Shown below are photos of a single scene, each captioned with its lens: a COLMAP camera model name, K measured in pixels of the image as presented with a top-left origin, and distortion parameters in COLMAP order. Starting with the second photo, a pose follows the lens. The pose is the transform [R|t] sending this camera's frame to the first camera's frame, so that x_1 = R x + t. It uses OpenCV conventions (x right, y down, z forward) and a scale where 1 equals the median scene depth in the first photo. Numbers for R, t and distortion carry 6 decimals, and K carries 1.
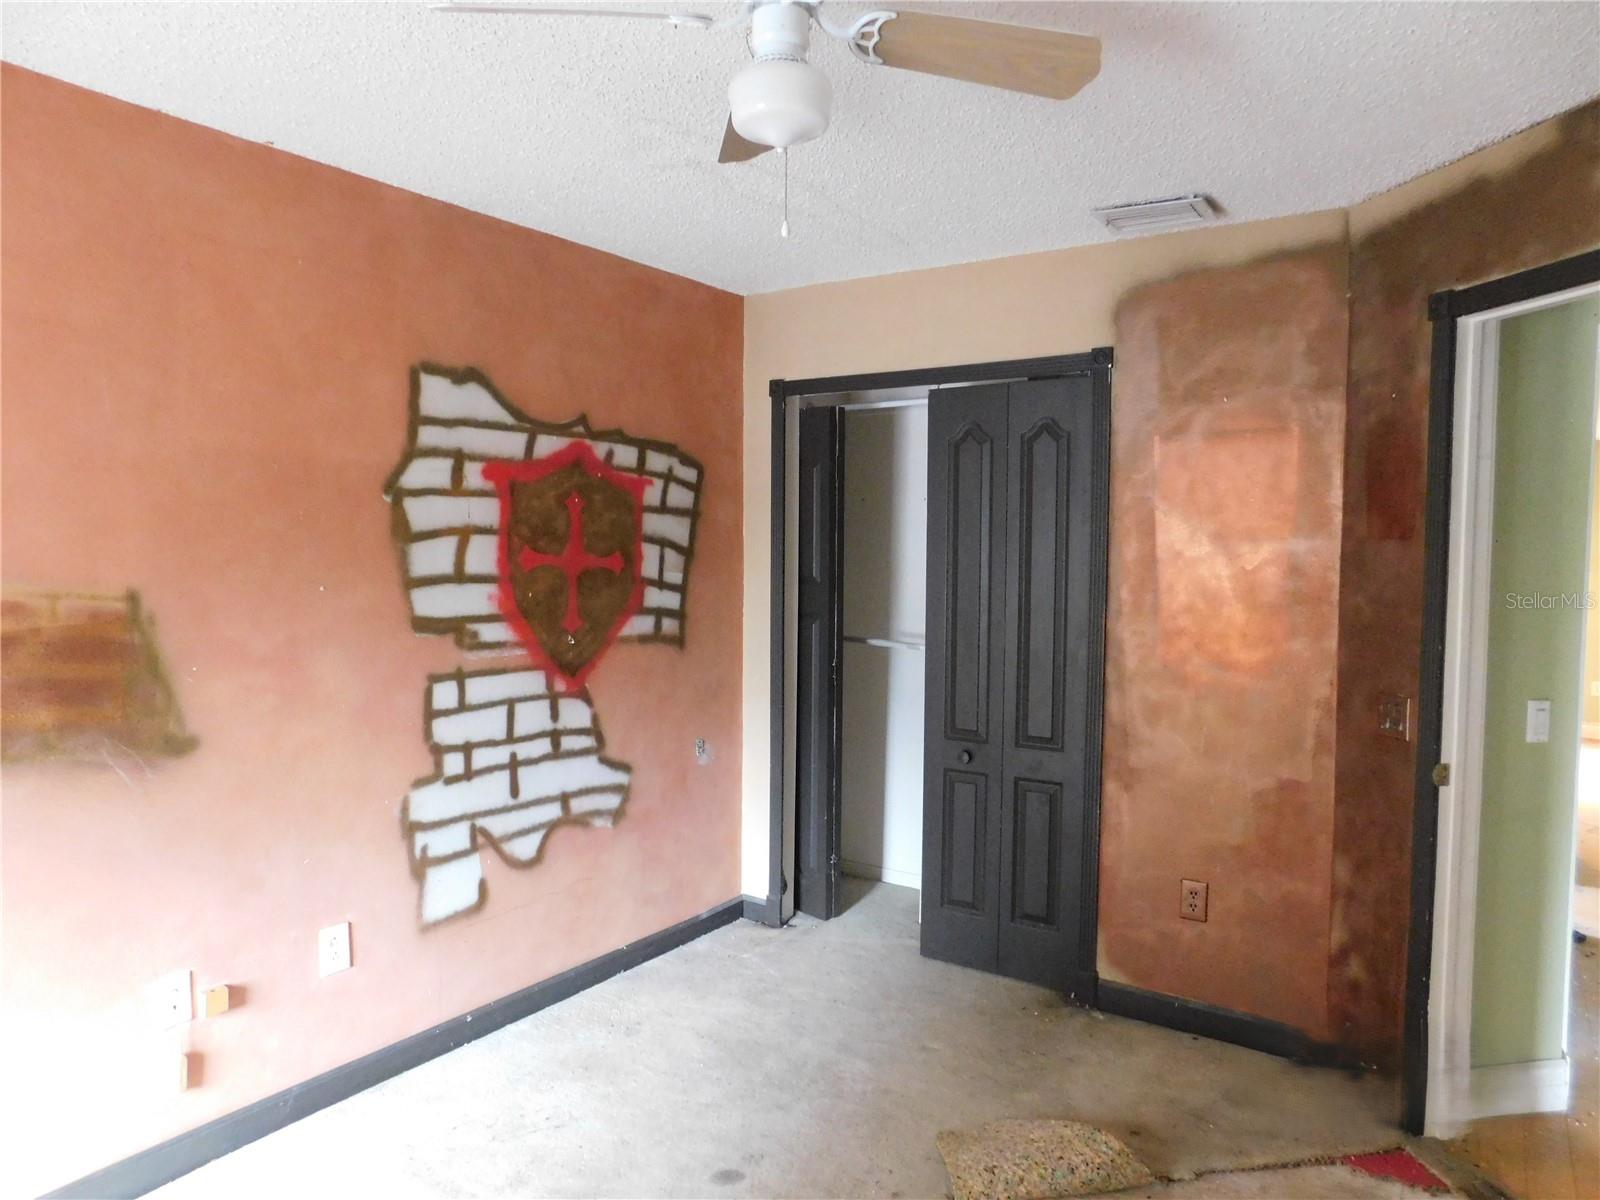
lens RADIAL K [[1065.7, 0, 799.8], [0, 1065.7, 600.1], [0, 0, 1]] dist [-0.017689, -0.002601]
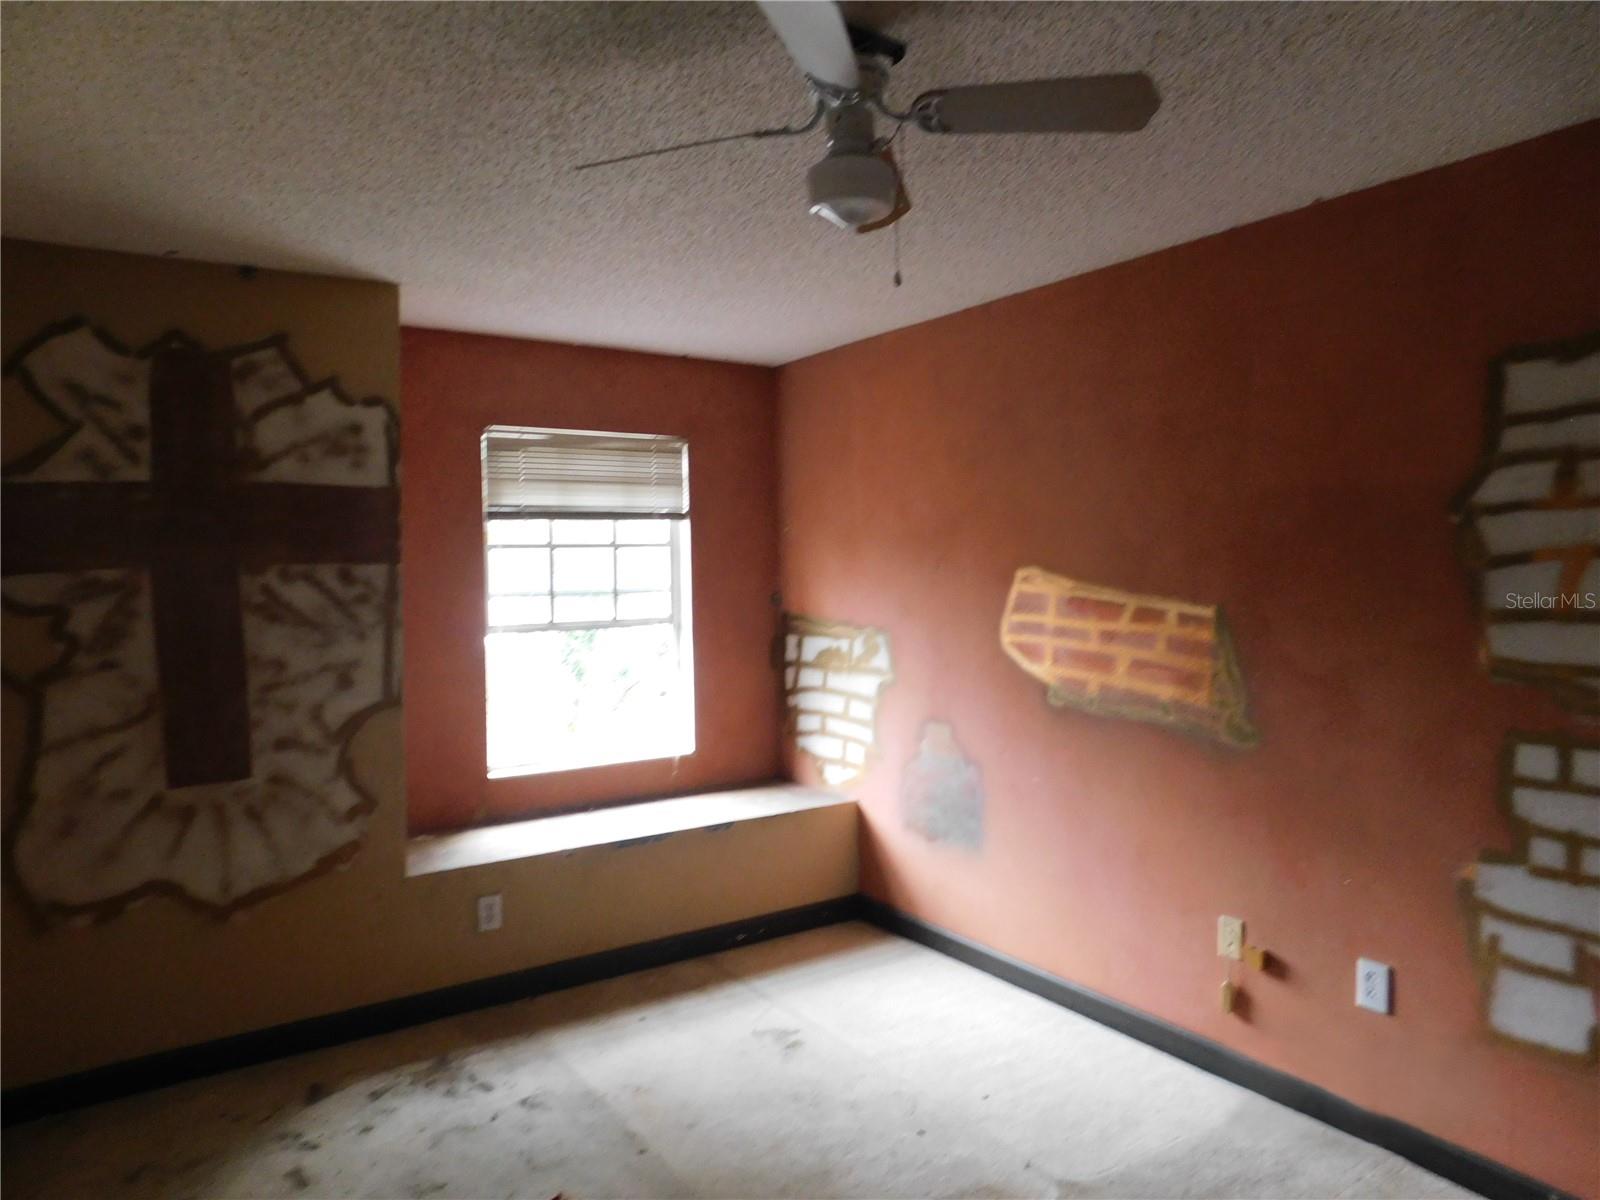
lens RADIAL K [[1065.7, 0, 799.7], [0, 1065.7, 600.2], [0, 0, 1]] dist [-0.017689, -0.002601]
pose [[-0.379551, 0.031508, -0.924634, 0.604795], [-0.035746, 0.998174, 0.048687, -0.049728], [0.924480, 0.051532, -0.377732, 0.799735]]
